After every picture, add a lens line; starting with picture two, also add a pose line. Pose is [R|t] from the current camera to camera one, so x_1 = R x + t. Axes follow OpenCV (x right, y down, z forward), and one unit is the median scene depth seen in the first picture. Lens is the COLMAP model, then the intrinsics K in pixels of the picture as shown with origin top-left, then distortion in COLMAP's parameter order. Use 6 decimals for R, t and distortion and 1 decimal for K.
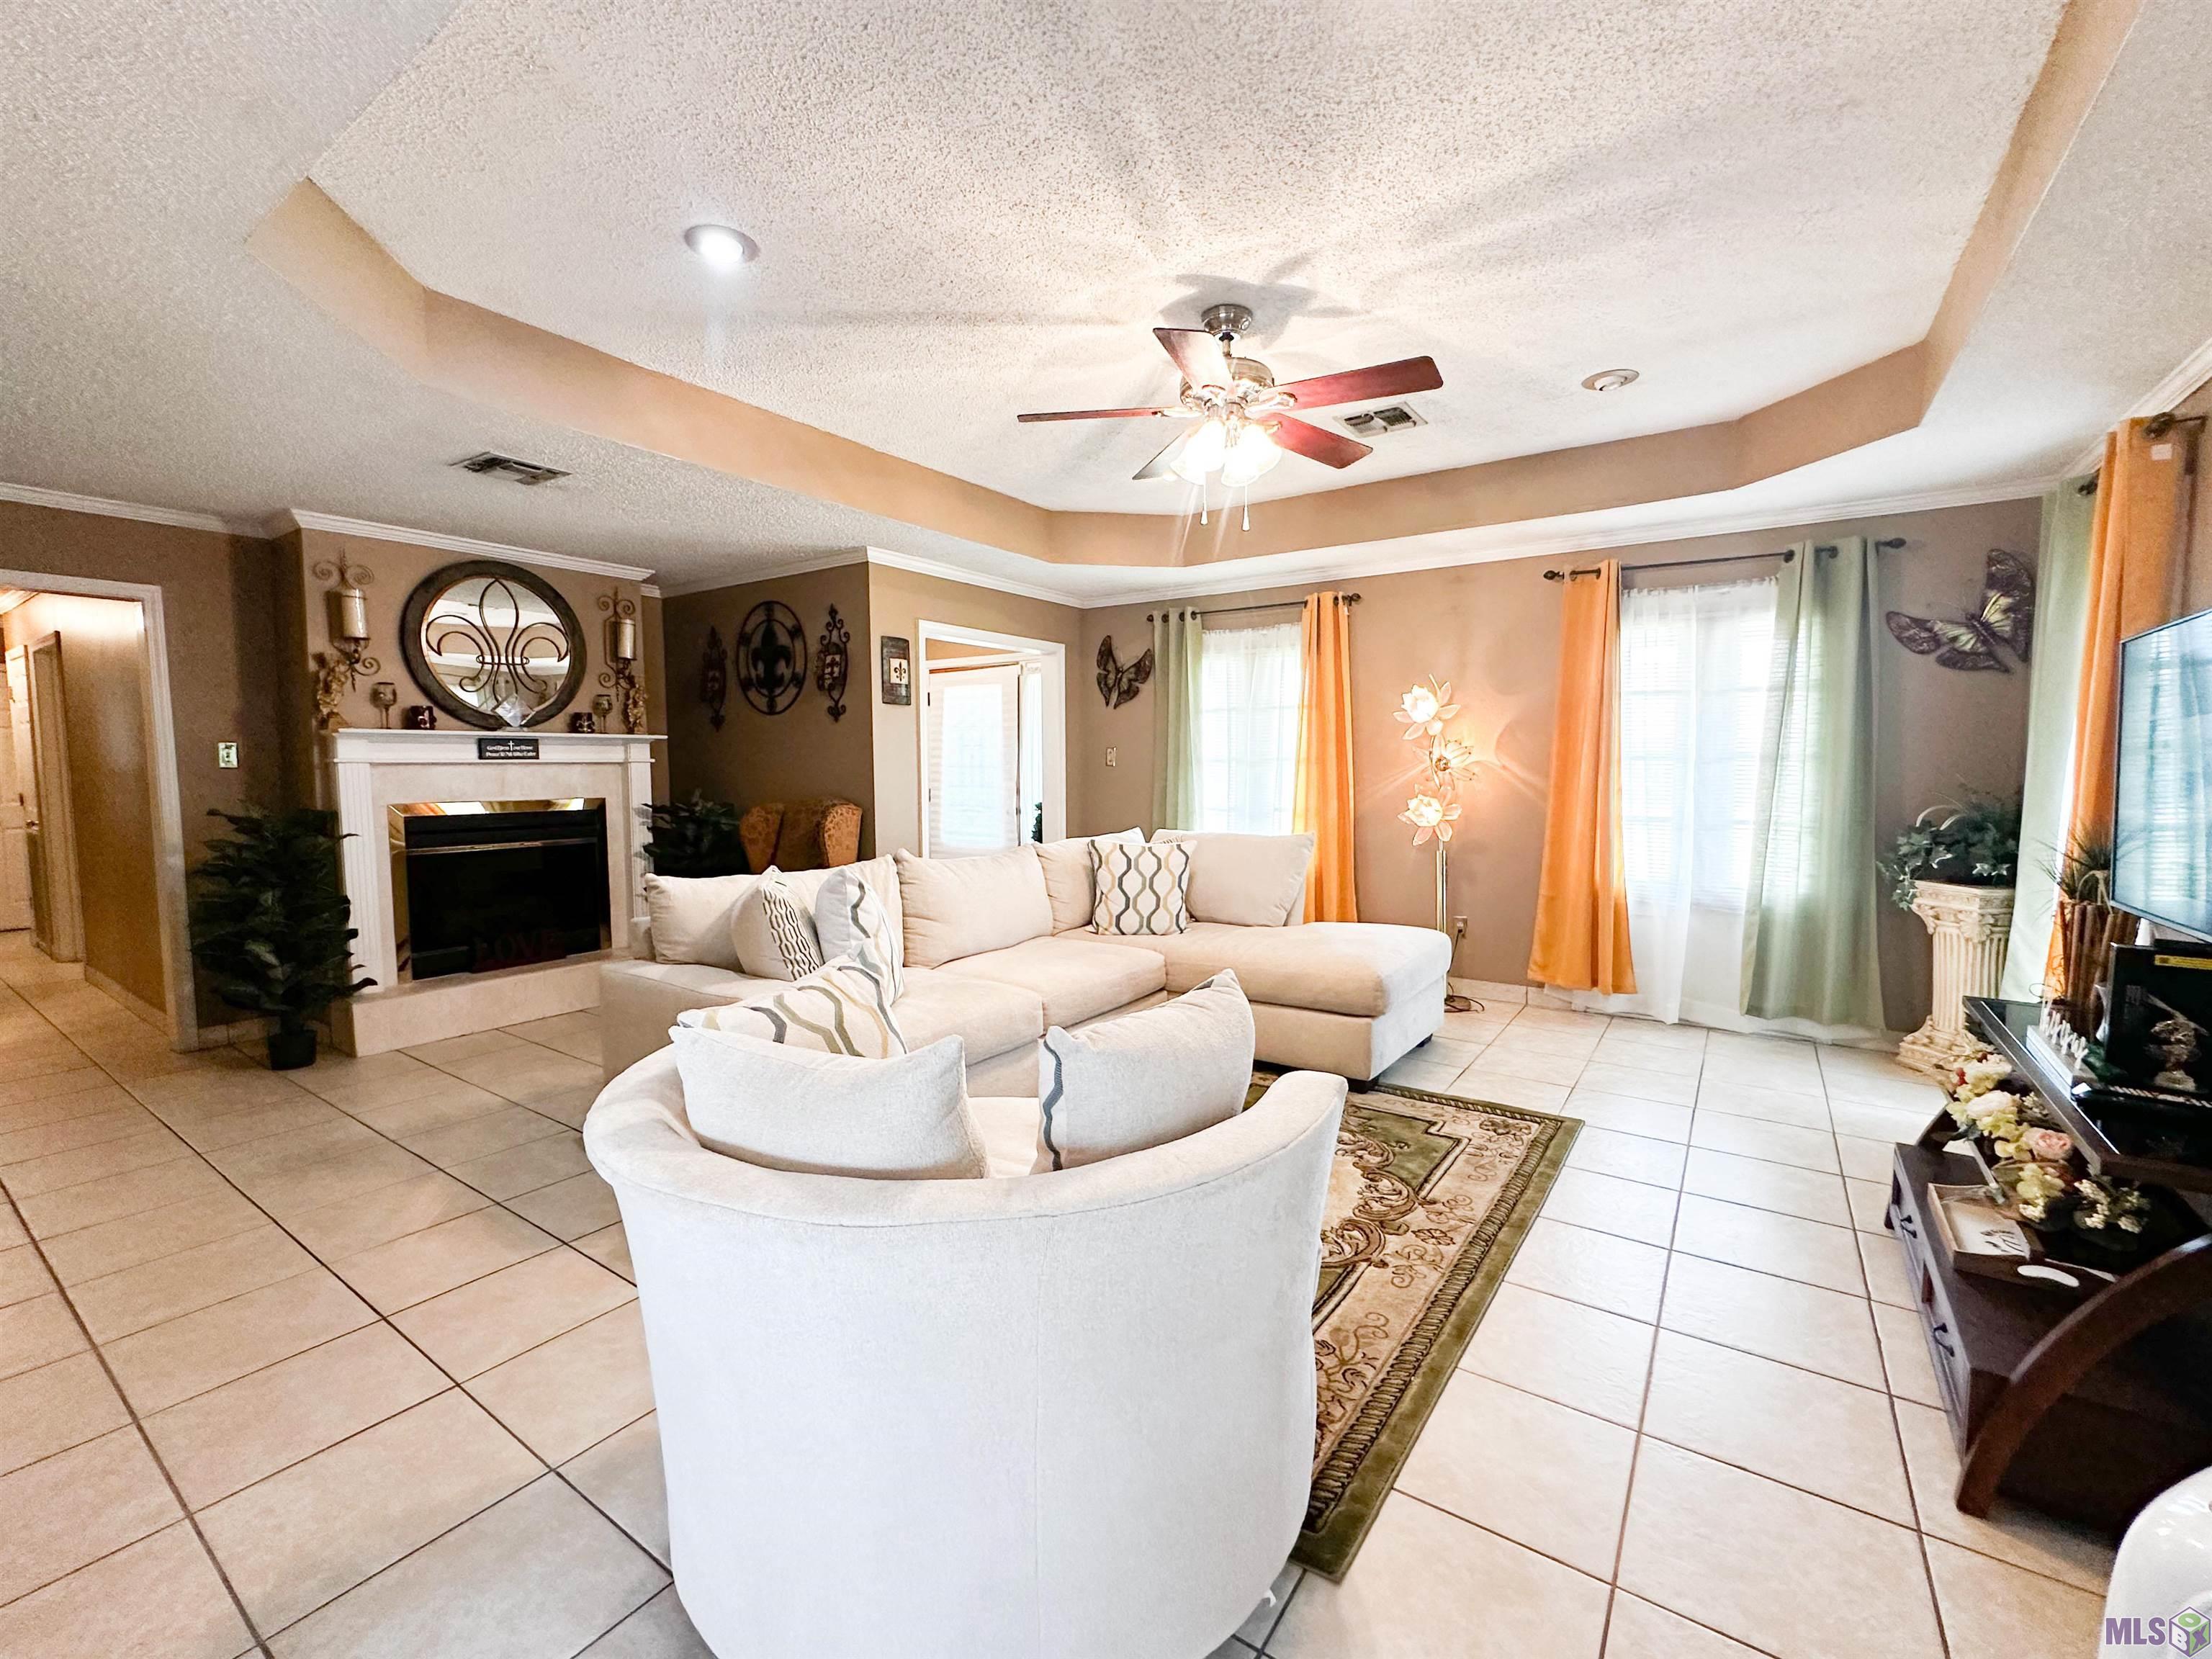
lens RADIAL K [[892.1, 0, 1114.1], [0, 892.1, 820.6], [0, 0, 1]] dist [0.000405, -0.000007]
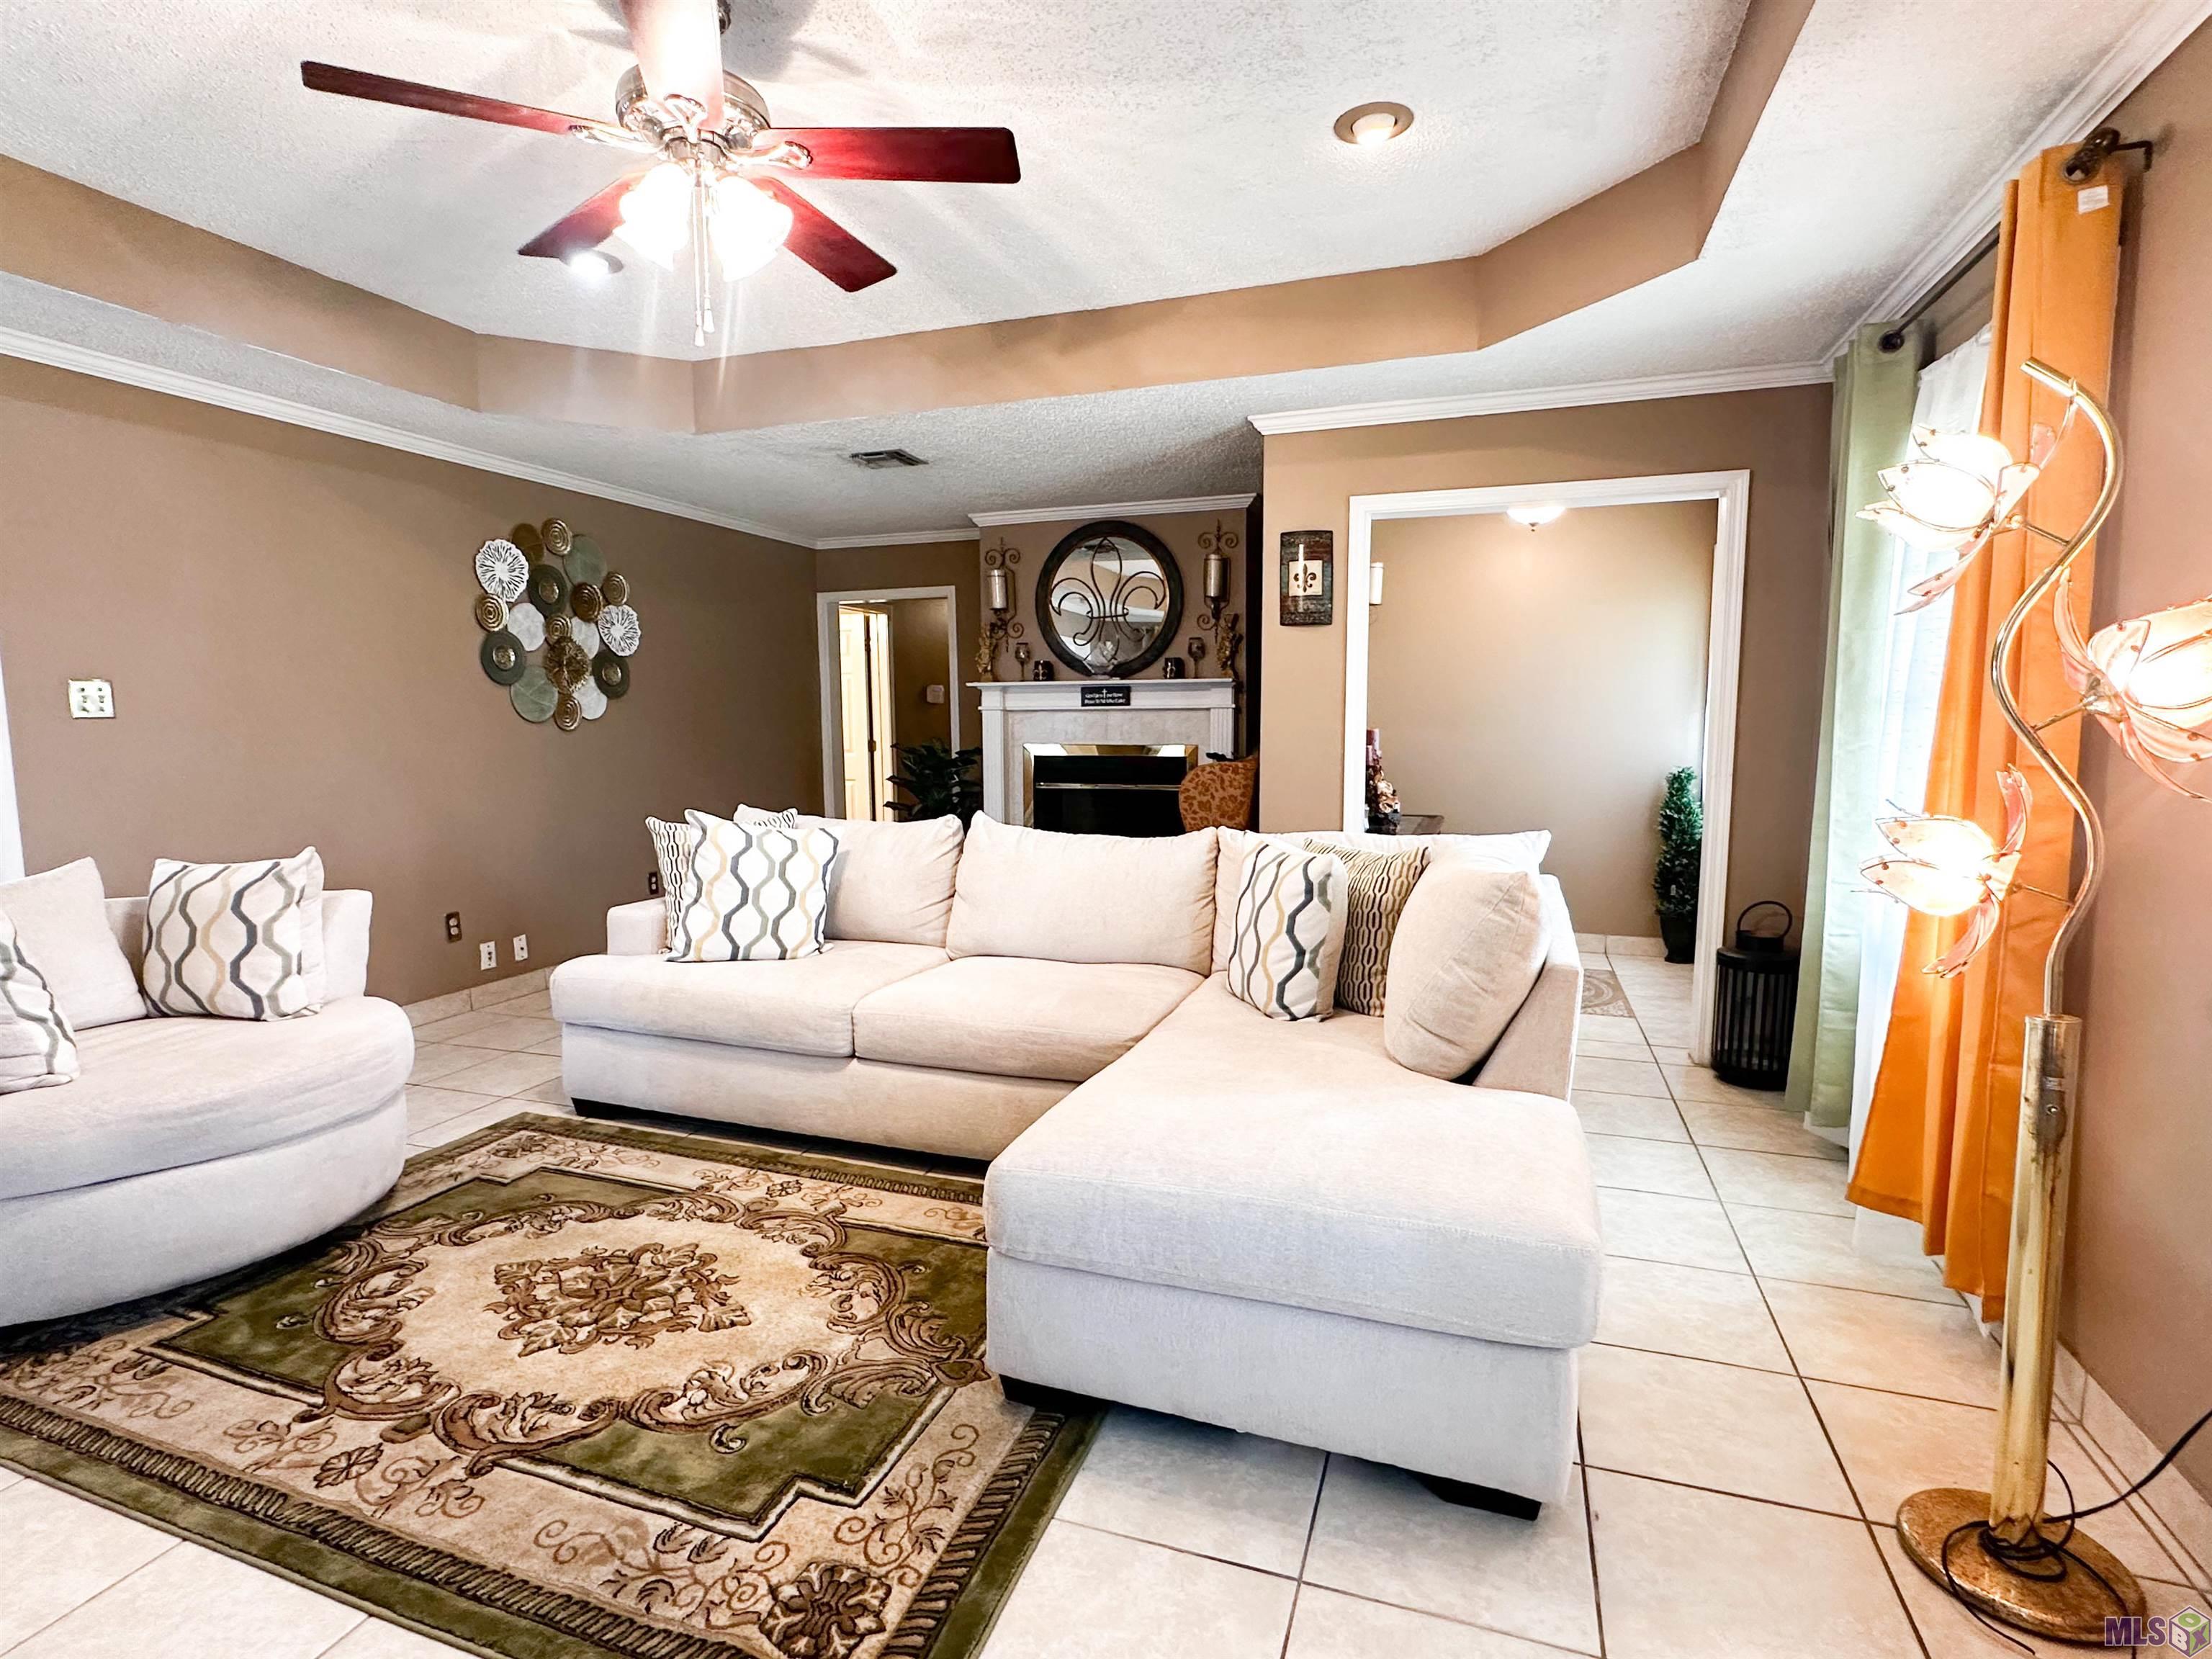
lens RADIAL K [[1094.5, 0, 1106.0], [0, 1094.5, 829.5], [0, 0, 1]] dist [0.001927, 0.000068]
pose [[0.284944, 0.099991, -0.953315, 0.590382], [-0.062393, 0.994370, 0.085648, -0.034094], [0.956511, 0.035075, 0.289579, 0.629195]]
